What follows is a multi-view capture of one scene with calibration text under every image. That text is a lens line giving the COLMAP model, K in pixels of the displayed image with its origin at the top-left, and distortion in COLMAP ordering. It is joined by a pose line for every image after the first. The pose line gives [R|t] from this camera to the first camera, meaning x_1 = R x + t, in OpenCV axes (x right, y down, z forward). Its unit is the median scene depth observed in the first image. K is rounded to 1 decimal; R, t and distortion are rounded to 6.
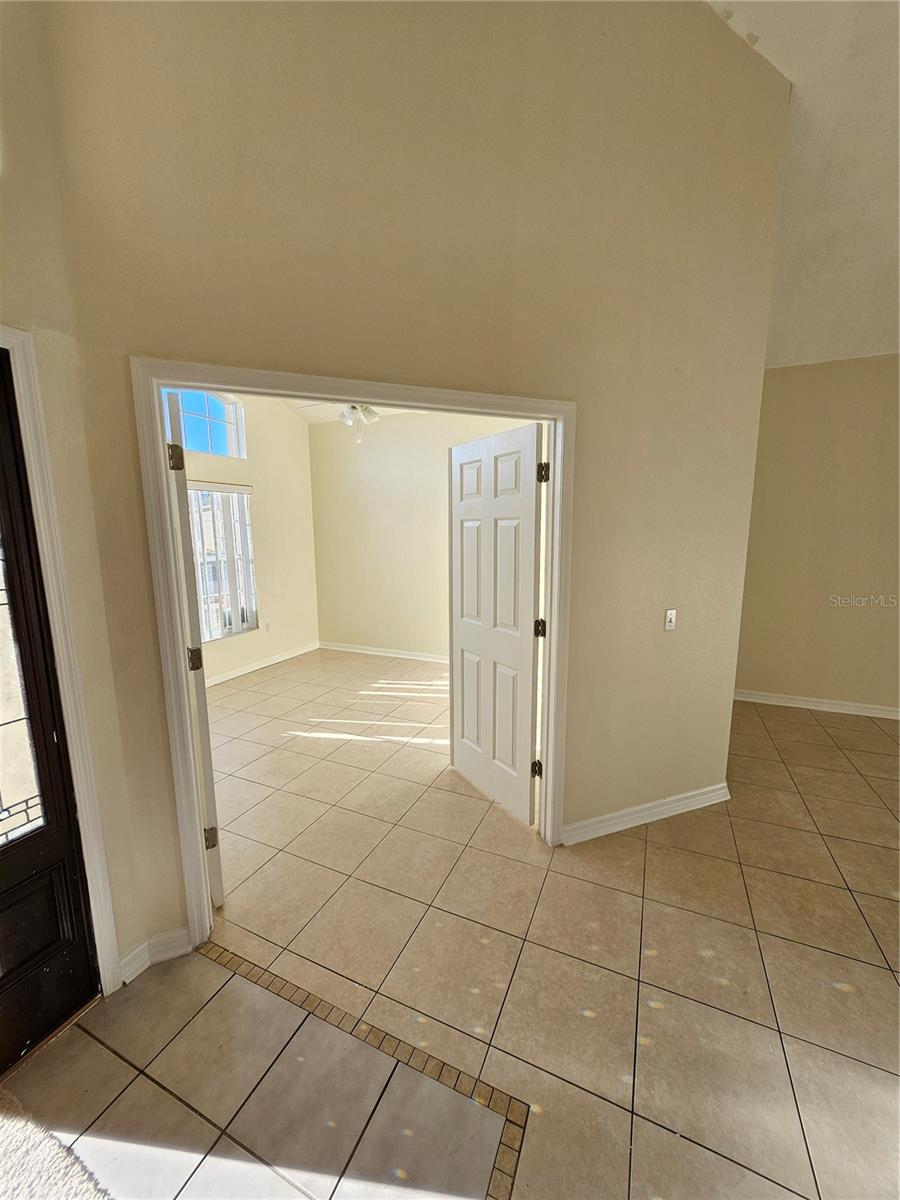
lens RADIAL K [[466.7, 0, 450.3], [0, 466.7, 602.2], [0, 0, 1]] dist [0.000620, 0.001443]
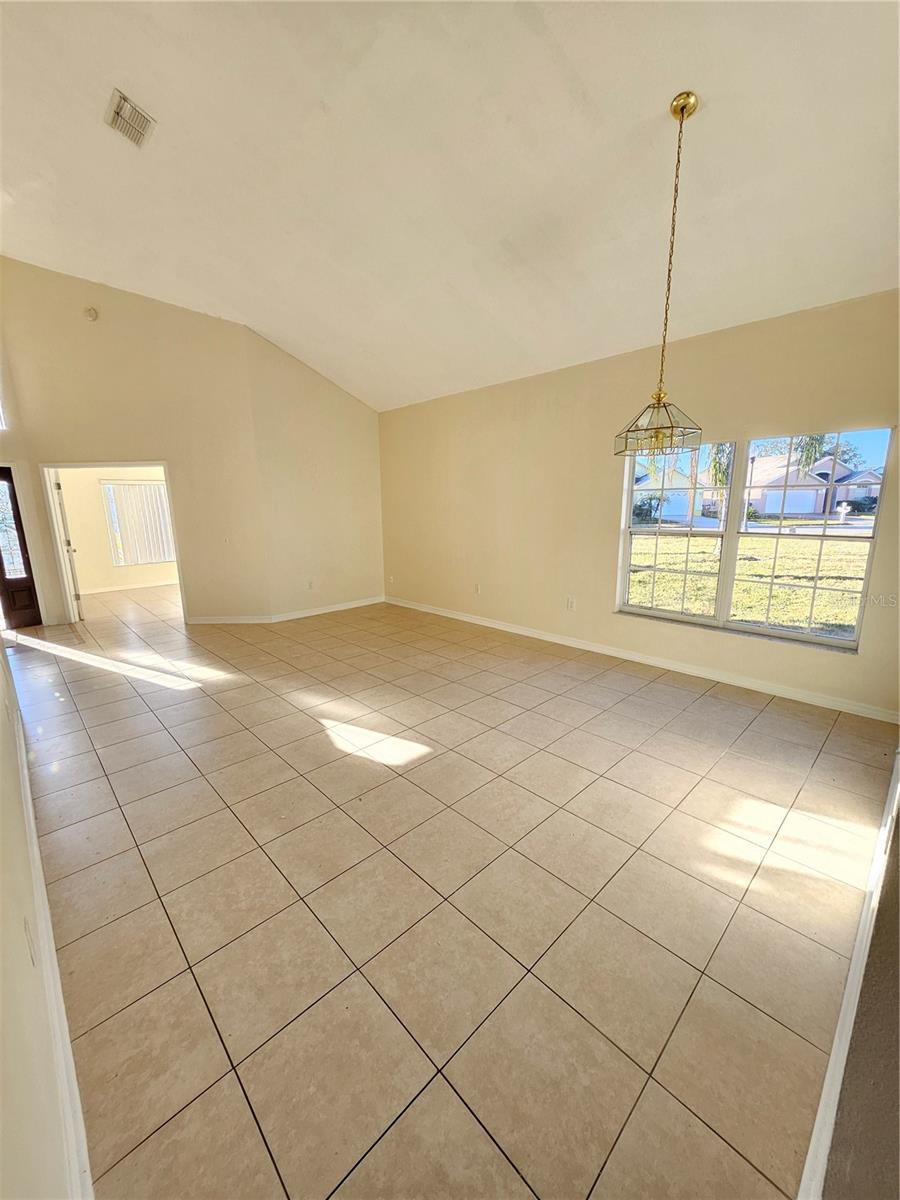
lens RADIAL K [[466.7, 0, 448.6], [0, 466.7, 604.6], [0, 0, 1]] dist [0.000620, 0.001443]
pose [[0.926519, 0.070884, -0.369512, 3.483656], [-0.052776, 0.996868, 0.058900, 0.230819], [0.372529, -0.035071, 0.927357, -1.226750]]
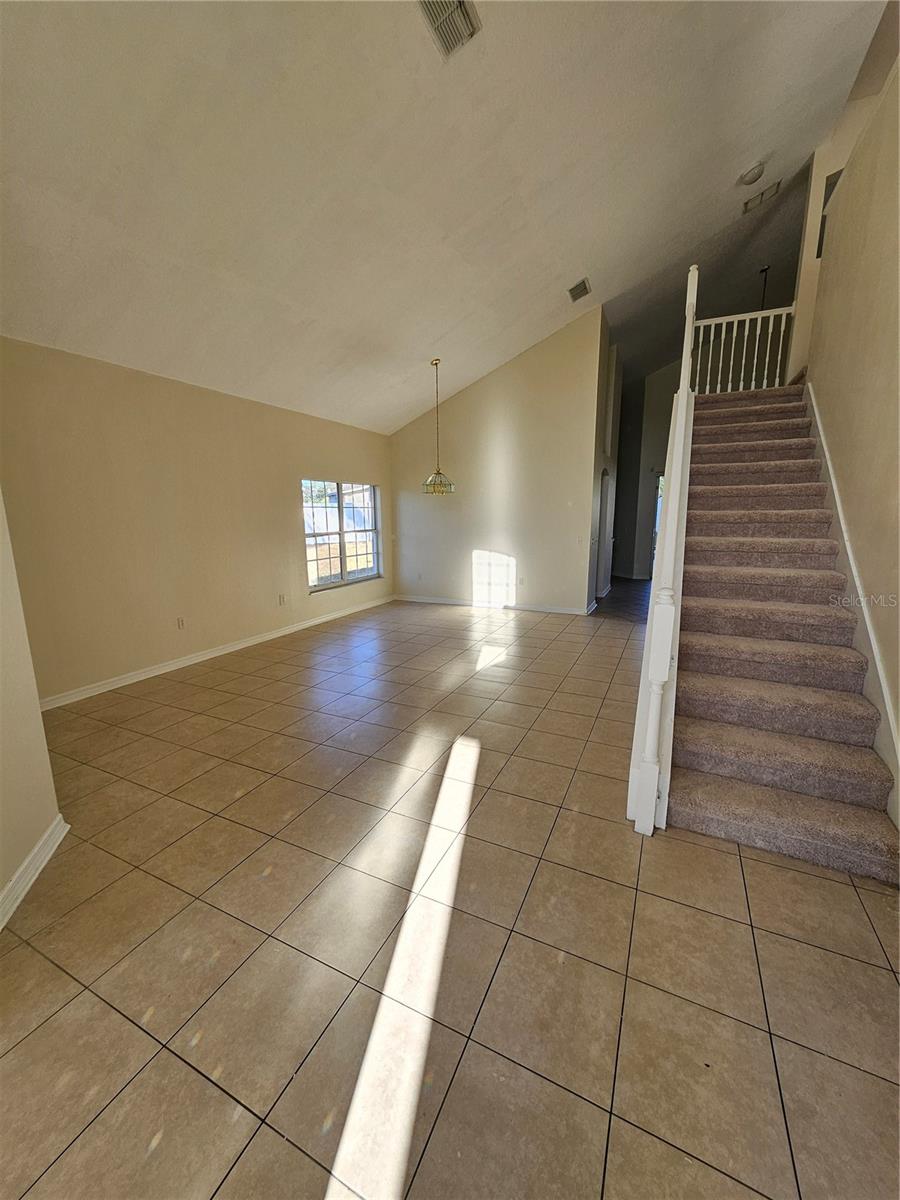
lens RADIAL K [[466.7, 0, 448.5], [0, 466.7, 601.2], [0, 0, 1]] dist [0.000620, 0.001443]
pose [[0.028659, -0.182590, 0.982771, -0.256555], [0.164438, 0.970642, 0.175541, -0.042573], [-0.985971, 0.156574, 0.057842, 0.289508]]
